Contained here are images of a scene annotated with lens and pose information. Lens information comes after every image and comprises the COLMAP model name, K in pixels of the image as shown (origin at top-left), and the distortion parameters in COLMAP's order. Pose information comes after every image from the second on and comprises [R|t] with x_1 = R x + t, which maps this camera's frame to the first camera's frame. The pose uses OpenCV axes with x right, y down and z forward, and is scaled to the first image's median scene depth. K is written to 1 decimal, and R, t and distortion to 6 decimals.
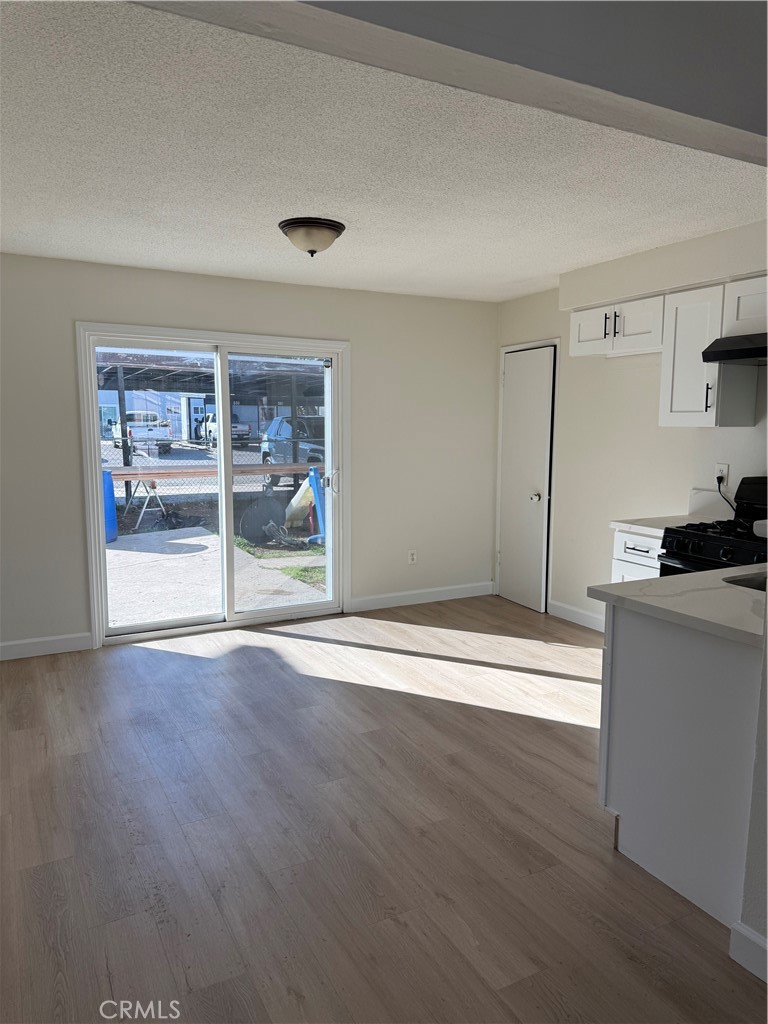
lens RADIAL K [[718.1, 0, 386.9], [0, 718.1, 513.8], [0, 0, 1]] dist [0.034385, -0.019917]
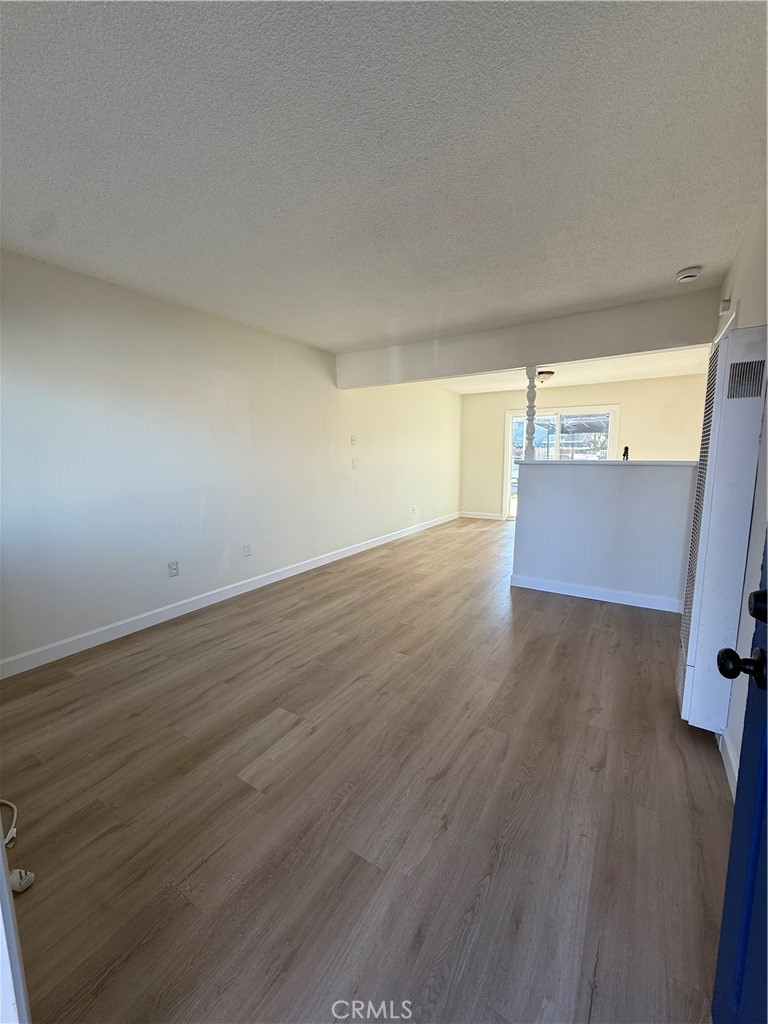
lens RADIAL K [[418.2, 0, 386.6], [0, 418.2, 511.1], [0, 0, 1]] dist [-0.000882, 0.001356]
pose [[0.489280, 0.110285, -0.865126, 0.889834], [-0.104289, 0.992253, 0.067509, 0.086356], [0.865869, 0.057193, 0.496991, -0.285596]]
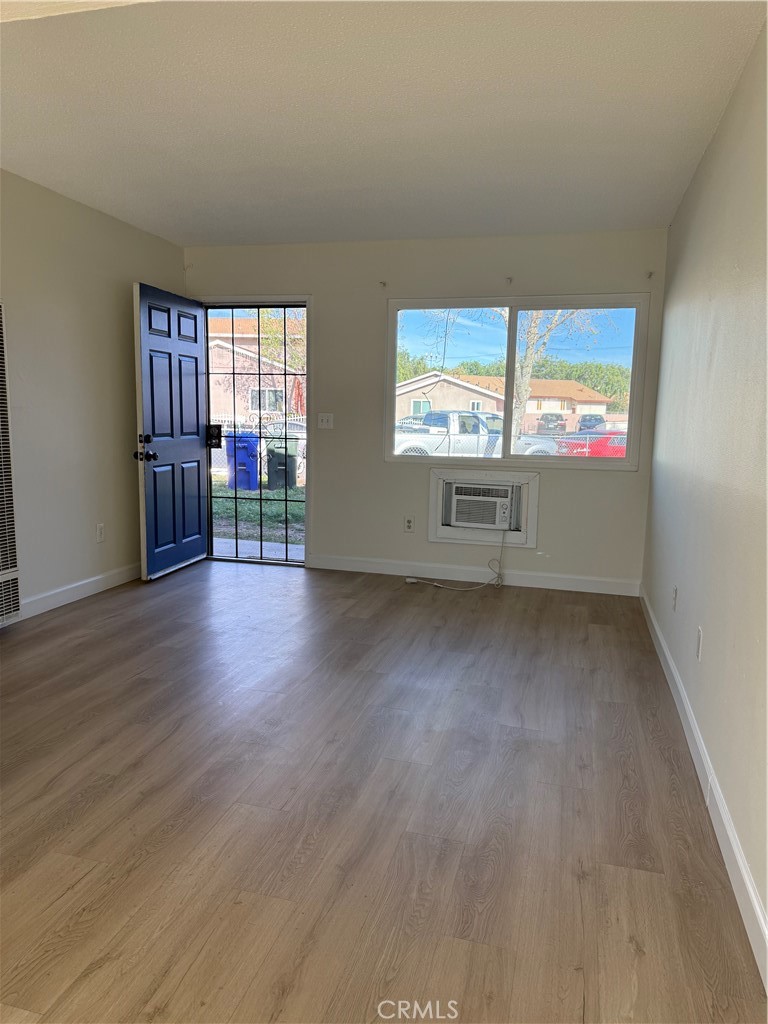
lens RADIAL K [[718.1, 0, 382.7], [0, 718.1, 510.4], [0, 0, 1]] dist [0.034385, -0.019917]
pose [[-0.716352, -0.115802, 0.688062, -0.246279], [0.063812, 0.971125, 0.229877, -0.008016], [-0.694815, 0.208580, -0.688278, 0.495236]]
